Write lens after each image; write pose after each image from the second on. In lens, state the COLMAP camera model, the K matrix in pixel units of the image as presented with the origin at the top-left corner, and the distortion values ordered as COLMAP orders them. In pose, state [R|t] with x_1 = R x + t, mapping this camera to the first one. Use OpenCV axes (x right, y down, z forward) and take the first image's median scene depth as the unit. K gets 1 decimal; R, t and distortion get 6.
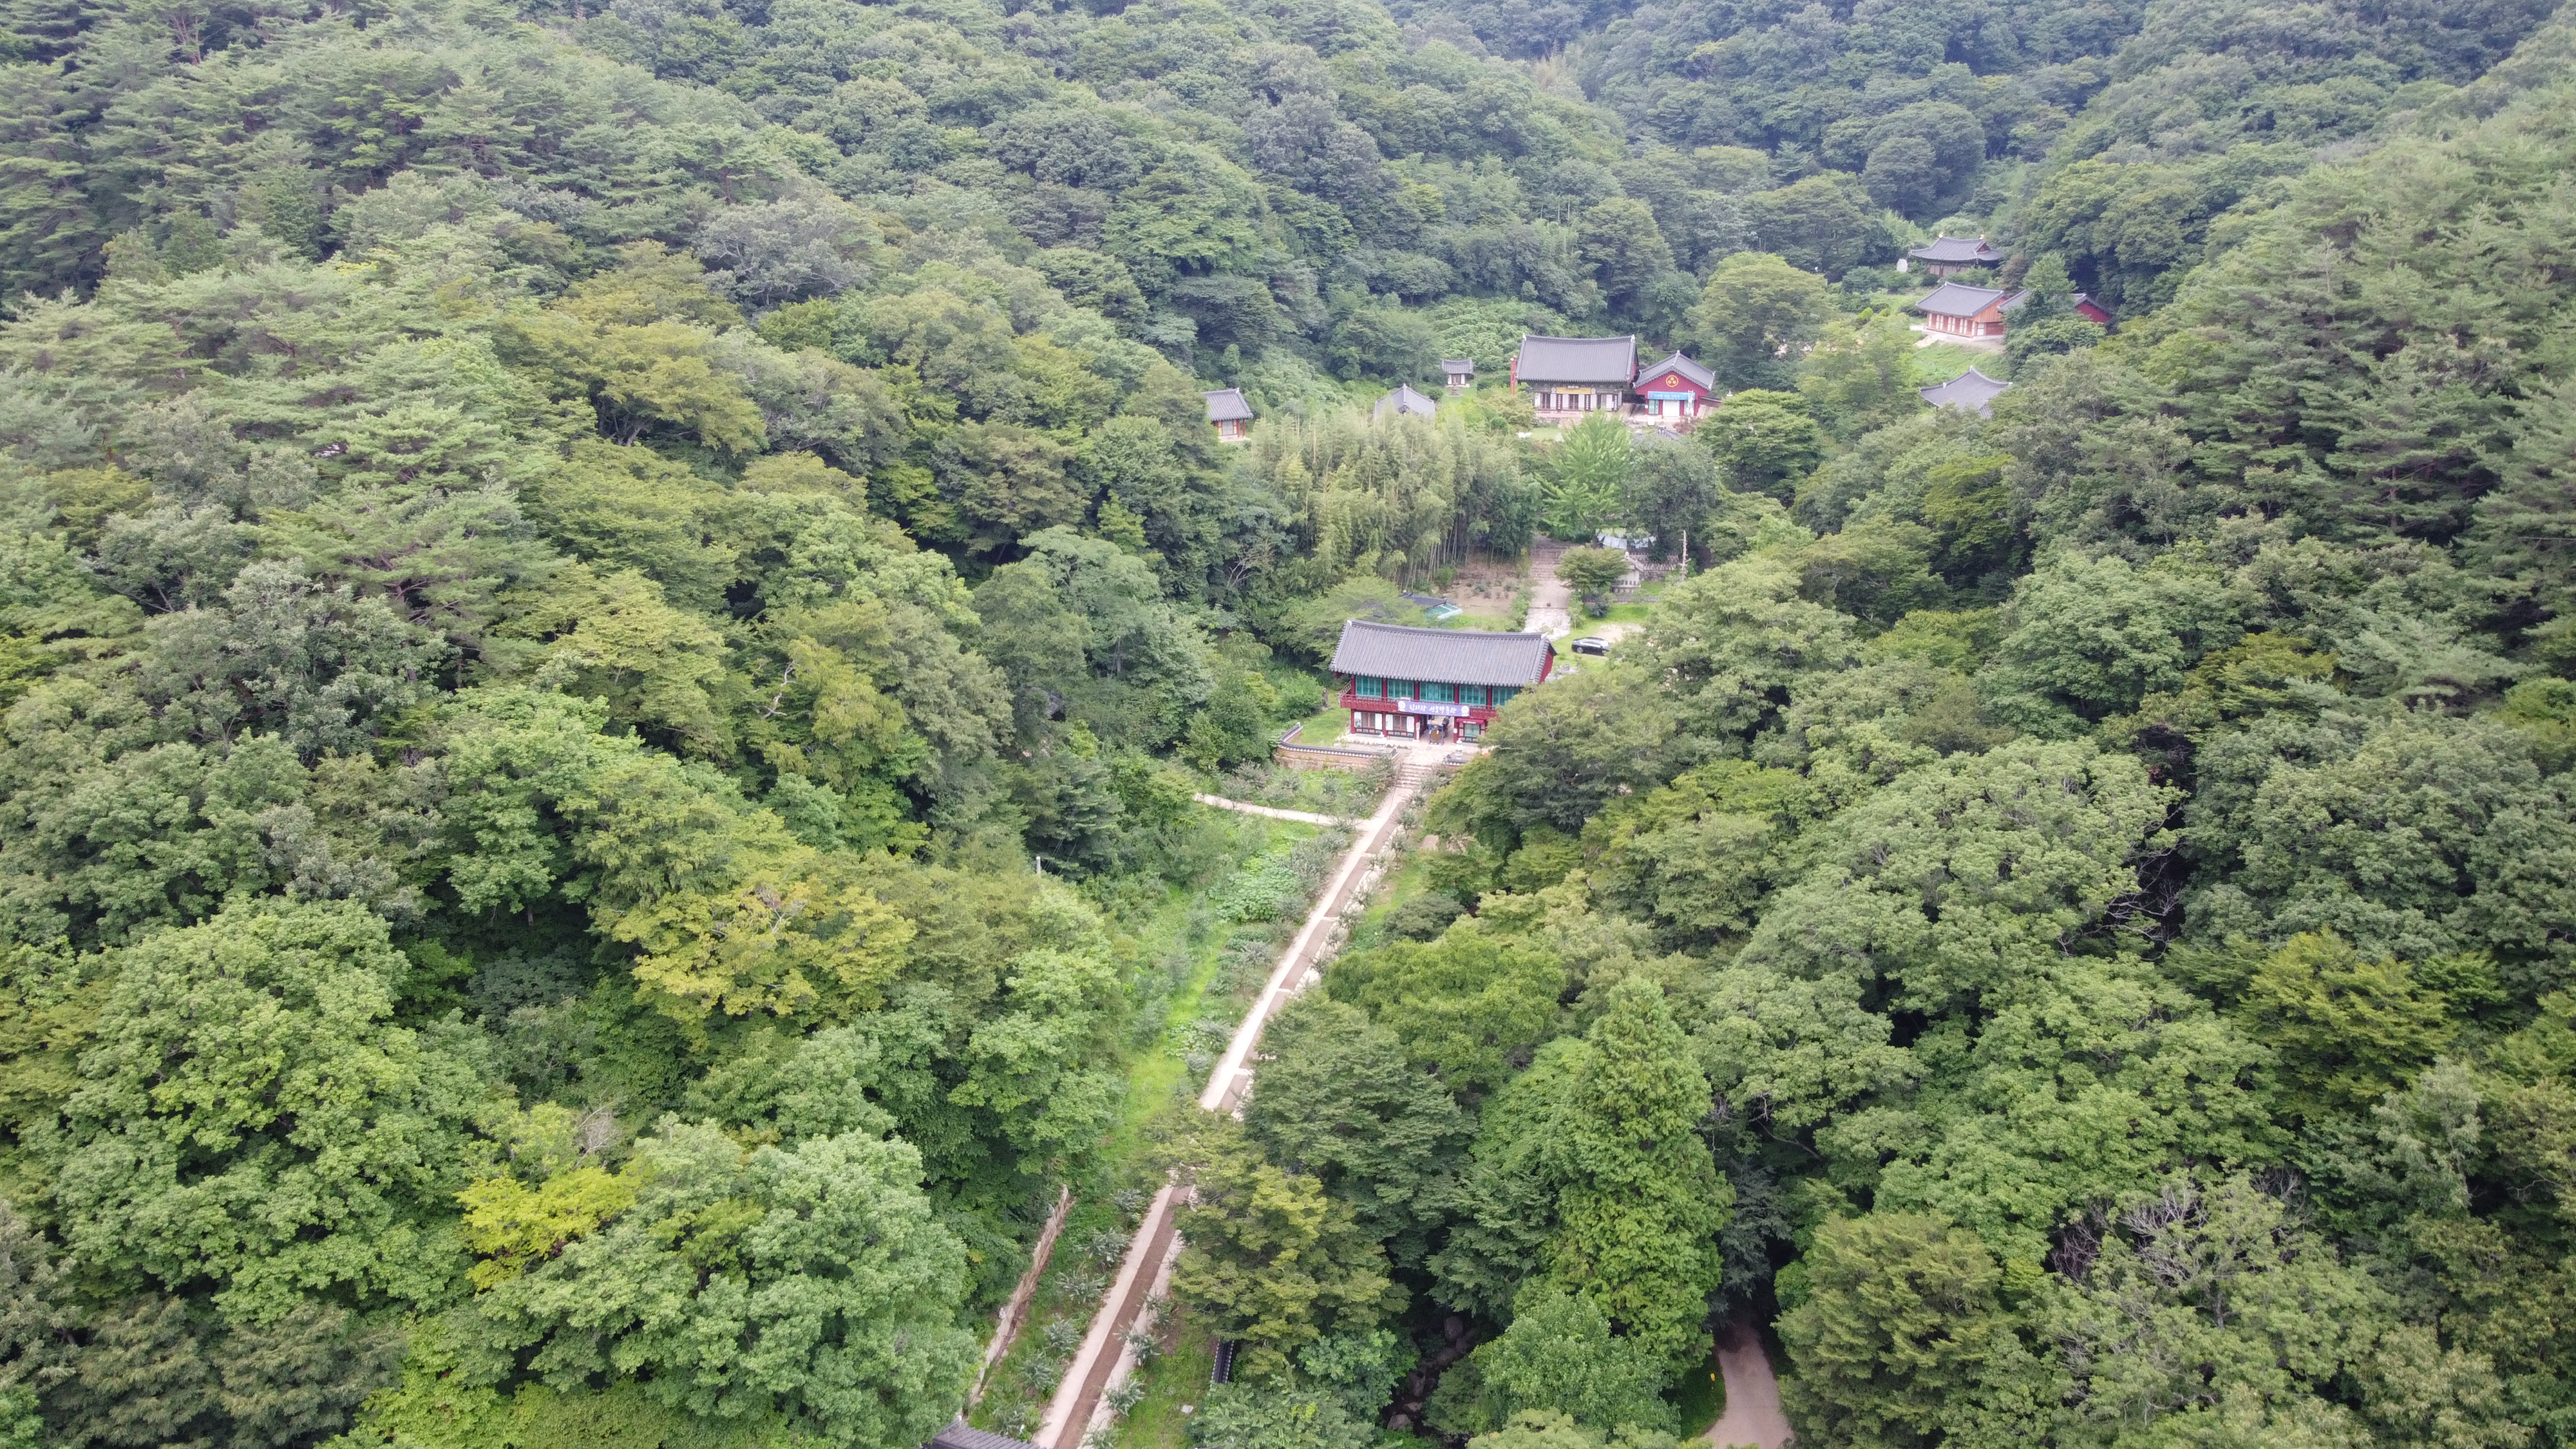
lens RADIAL K [[1997.2, 0, 1288.2], [0, 1997.2, 733.9], [0, 0, 1]] dist [-0.002748, -0.007171]
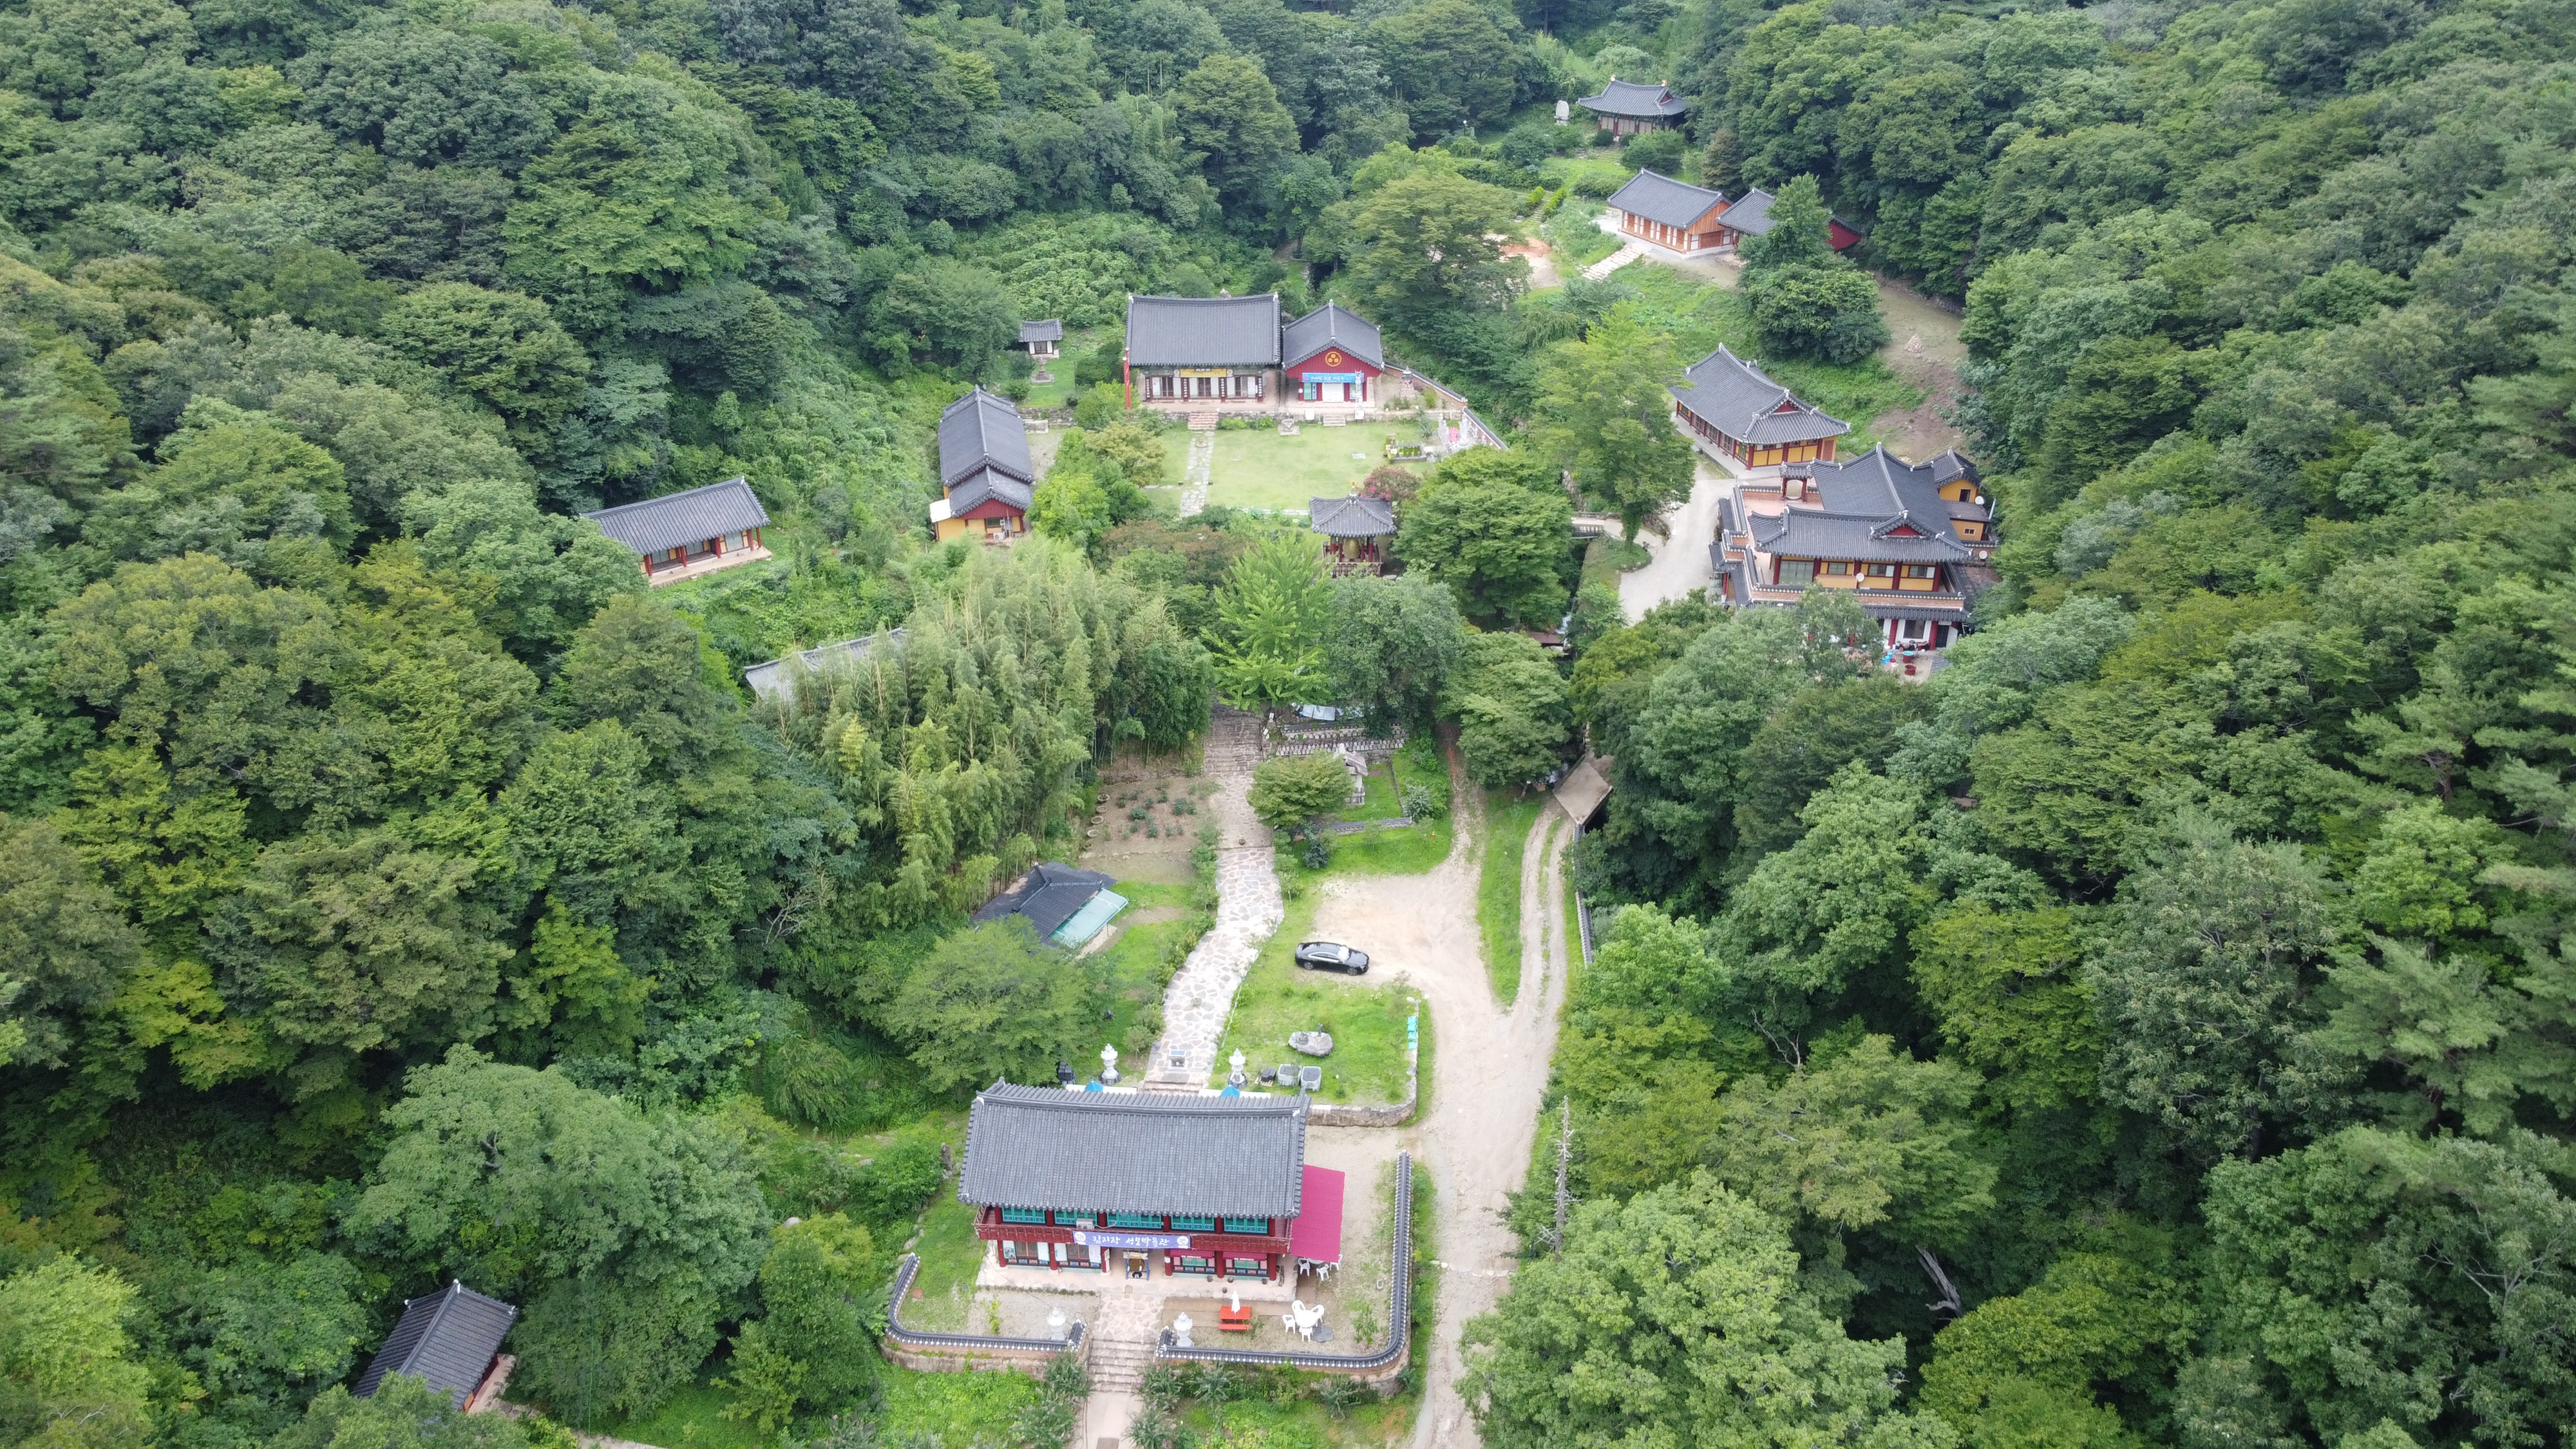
lens RADIAL K [[1997.2, 0, 1293.9], [0, 1997.2, 713.9], [0, 0, 1]] dist [-0.002748, -0.007171]
pose [[0.971649, -0.104920, 0.211873, 0.004438], [0.068491, 0.982626, 0.172499, -0.187073], [-0.226290, -0.153097, 0.961953, 0.274173]]
